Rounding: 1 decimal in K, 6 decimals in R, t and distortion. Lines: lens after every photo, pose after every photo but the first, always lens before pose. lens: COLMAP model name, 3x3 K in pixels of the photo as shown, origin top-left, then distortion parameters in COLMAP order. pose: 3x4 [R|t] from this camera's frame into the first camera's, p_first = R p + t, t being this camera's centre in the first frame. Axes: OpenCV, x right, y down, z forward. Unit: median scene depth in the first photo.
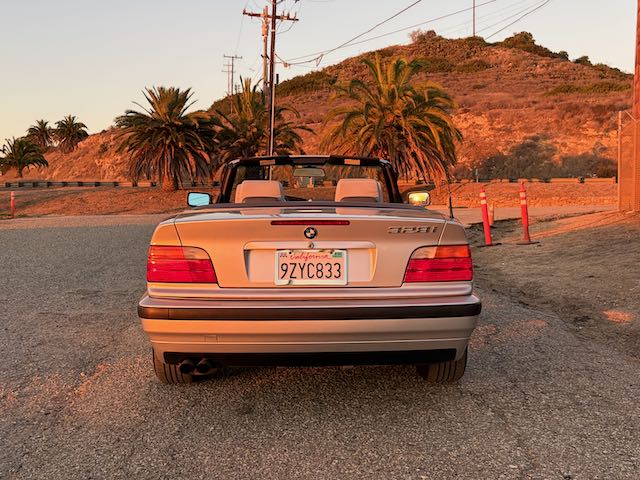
lens RADIAL K [[748.8, 0, 320.0], [0, 748.8, 240.0], [0, 0, 1]] dist [0.103853, -0.341431]
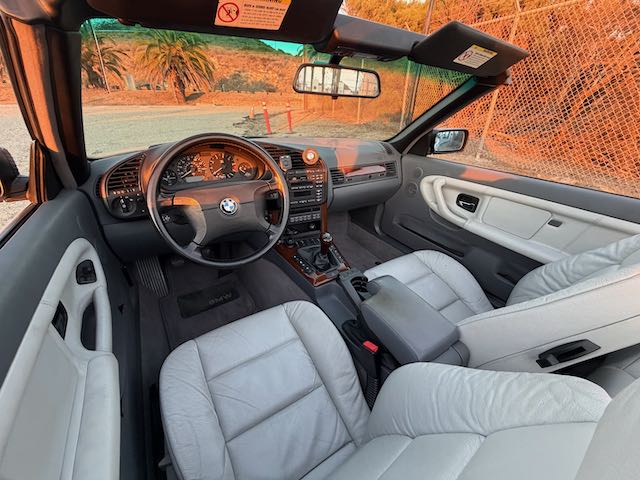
lens RADIAL K [[252.5, 0, 320.0], [0, 252.5, 240.0], [0, 0, 1]] dist [-0.004677, -0.000126]
pose [[0.843741, -0.229978, 0.484986, -0.012640], [-0.005923, 0.899515, 0.436849, -0.009549], [-0.536718, -0.371460, 0.757596, 0.113191]]
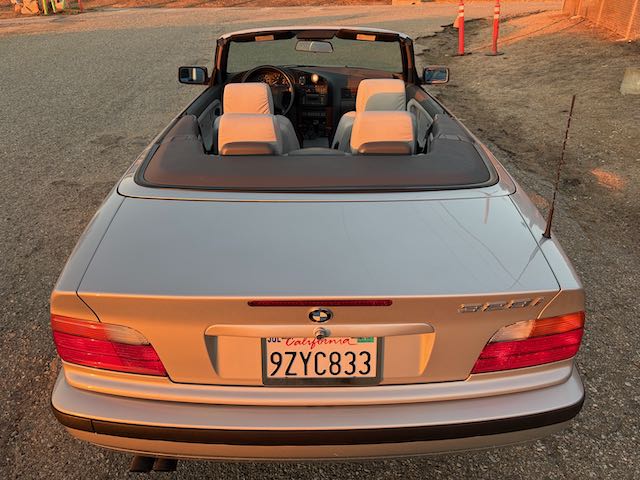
lens RADIAL K [[486.1, 0, 317.2], [0, 486.1, 244.0], [0, 0, 1]] dist [0.029586, -0.043789]
pose [[0.999987, 0.003209, -0.003891, -0.001006], [-0.001262, 0.906097, 0.423069, -0.015558], [0.004883, -0.423058, 0.906089, 0.050793]]
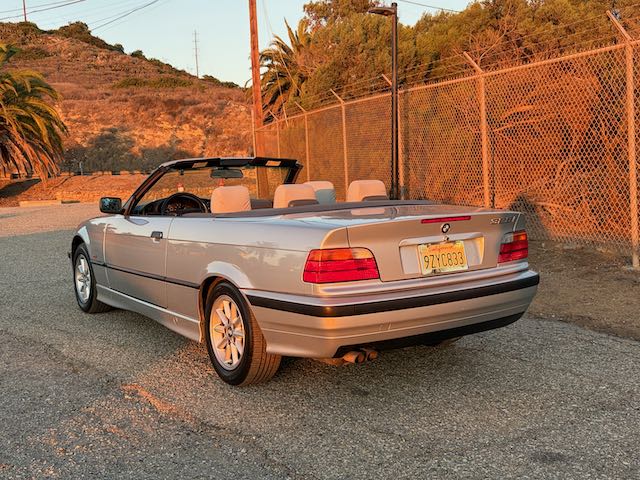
lens RADIAL K [[748.8, 0, 320.0], [0, 748.8, 240.0], [0, 0, 1]] dist [0.103853, -0.341431]
pose [[0.839746, -0.069238, 0.538546, -0.060041], [0.062971, 0.997563, 0.030061, -0.002853], [-0.539315, 0.008670, 0.842059, 0.007962]]
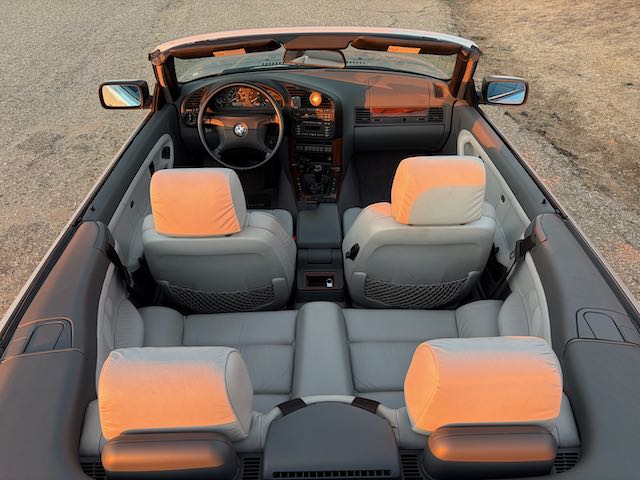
lens RADIAL K [[486.1, 0, 317.2], [0, 486.1, 244.0], [0, 0, 1]] dist [0.029586, -0.043789]
pose [[0.999975, -0.007004, 0.001028, -0.001747], [0.005310, 0.838052, 0.545565, -0.021253], [-0.004683, -0.545546, 0.838068, 0.082646]]
